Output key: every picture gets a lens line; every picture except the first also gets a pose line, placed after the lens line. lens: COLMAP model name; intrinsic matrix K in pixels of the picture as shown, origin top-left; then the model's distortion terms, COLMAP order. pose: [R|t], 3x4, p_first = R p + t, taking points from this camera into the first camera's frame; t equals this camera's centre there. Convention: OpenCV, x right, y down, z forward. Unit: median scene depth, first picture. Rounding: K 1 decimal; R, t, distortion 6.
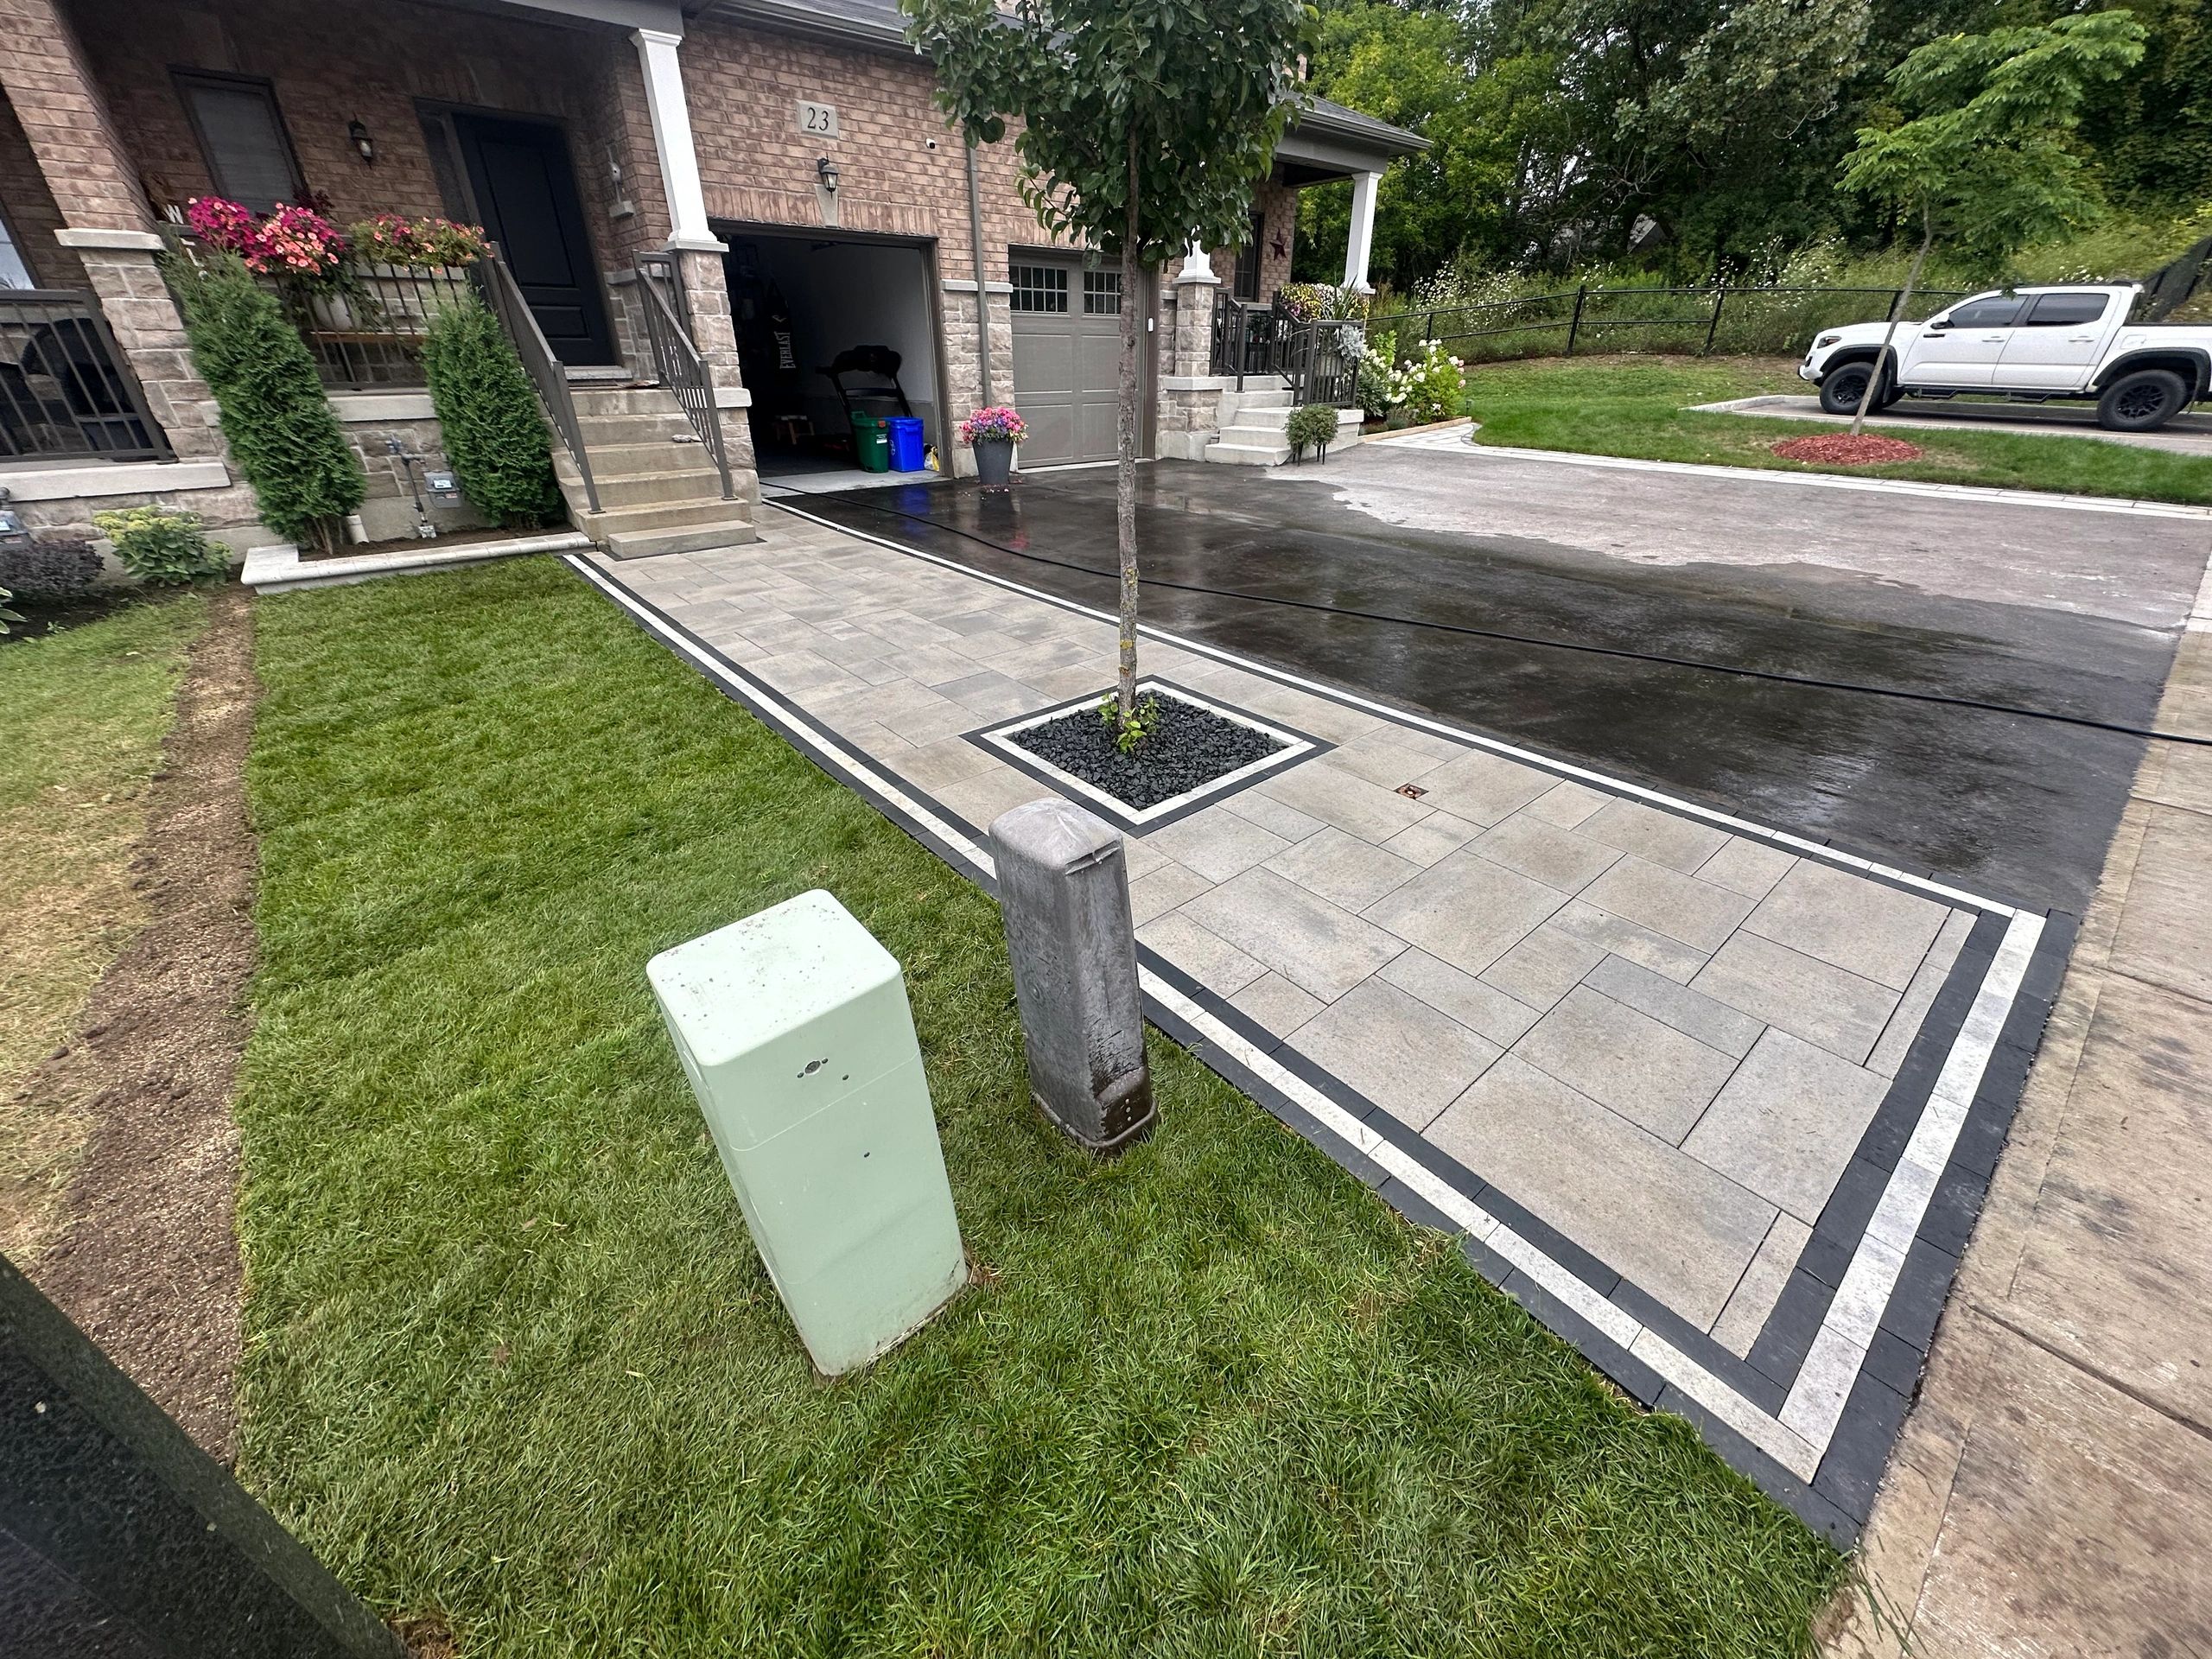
lens RADIAL K [[876.8, 0, 1109.1], [0, 876.8, 823.1], [0, 0, 1]] dist [-0.003119, 0.000467]
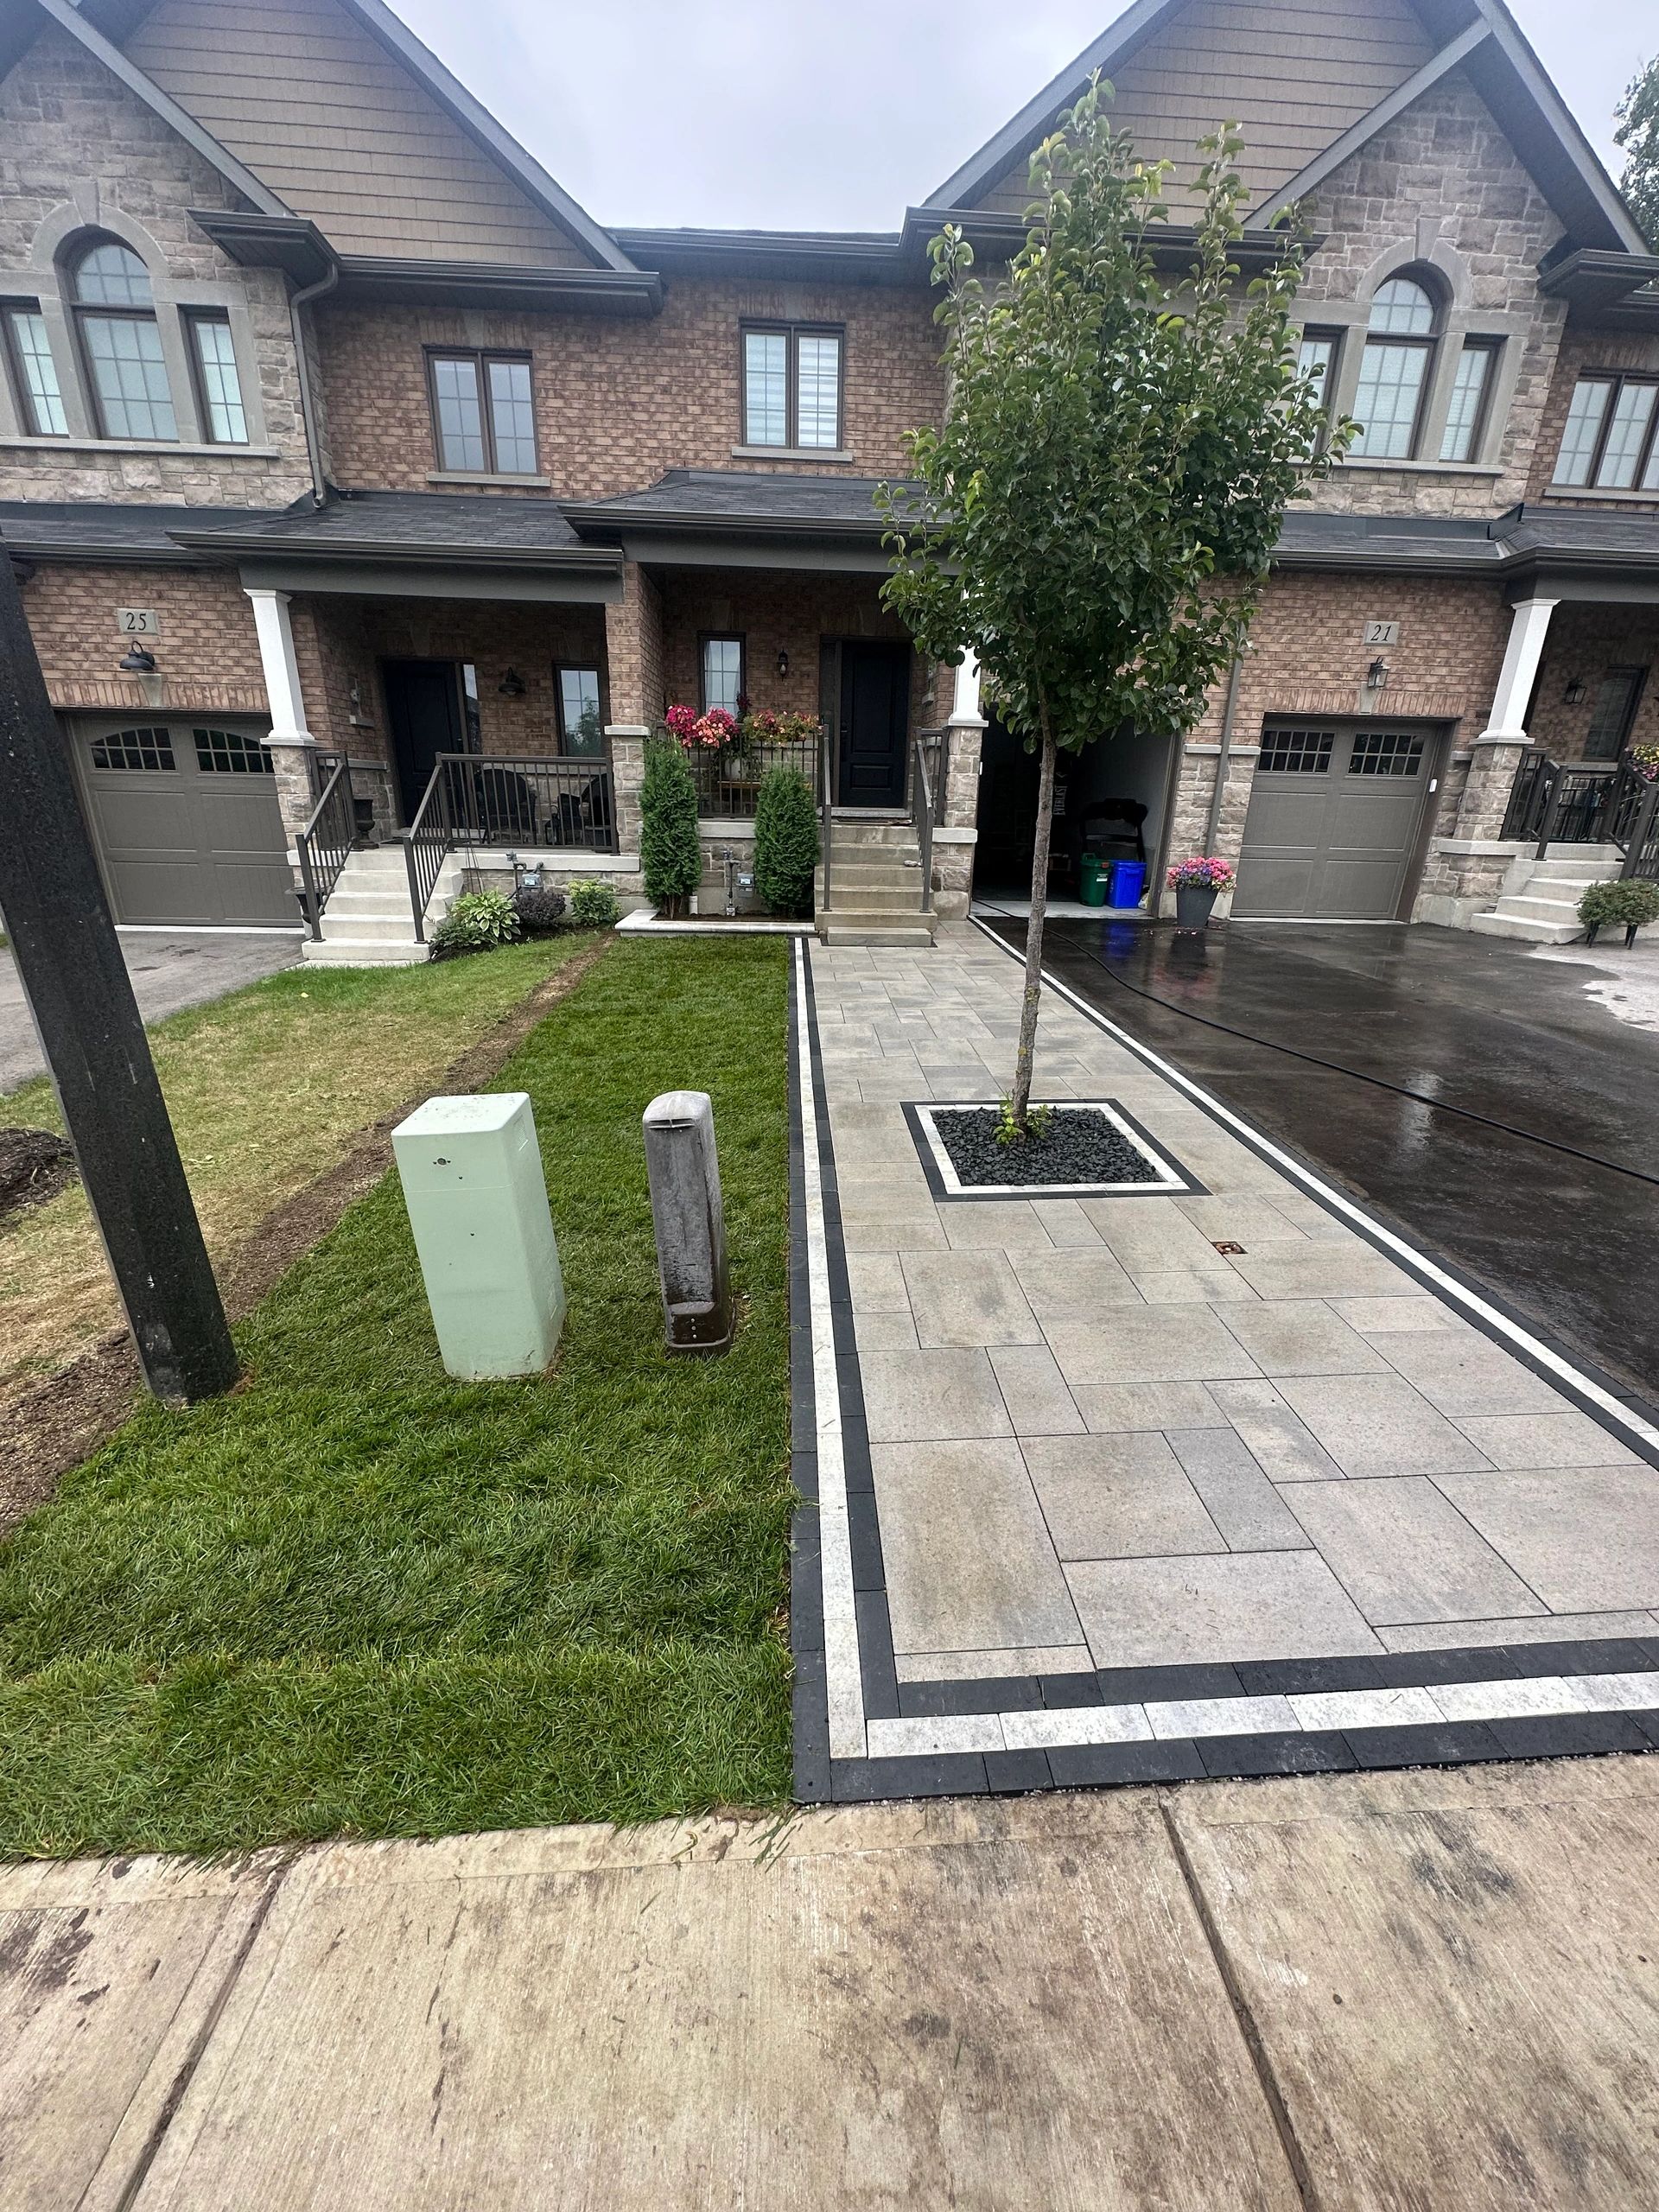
lens RADIAL K [[876.8, 0, 837.5], [0, 876.8, 1104.0], [0, 0, 1]] dist [-0.003119, 0.000467]
pose [[0.795517, 0.221486, -0.564001, 0.230902], [-0.308289, 0.949267, -0.062056, 0.002554], [0.521643, 0.223241, 0.823439, -0.023136]]
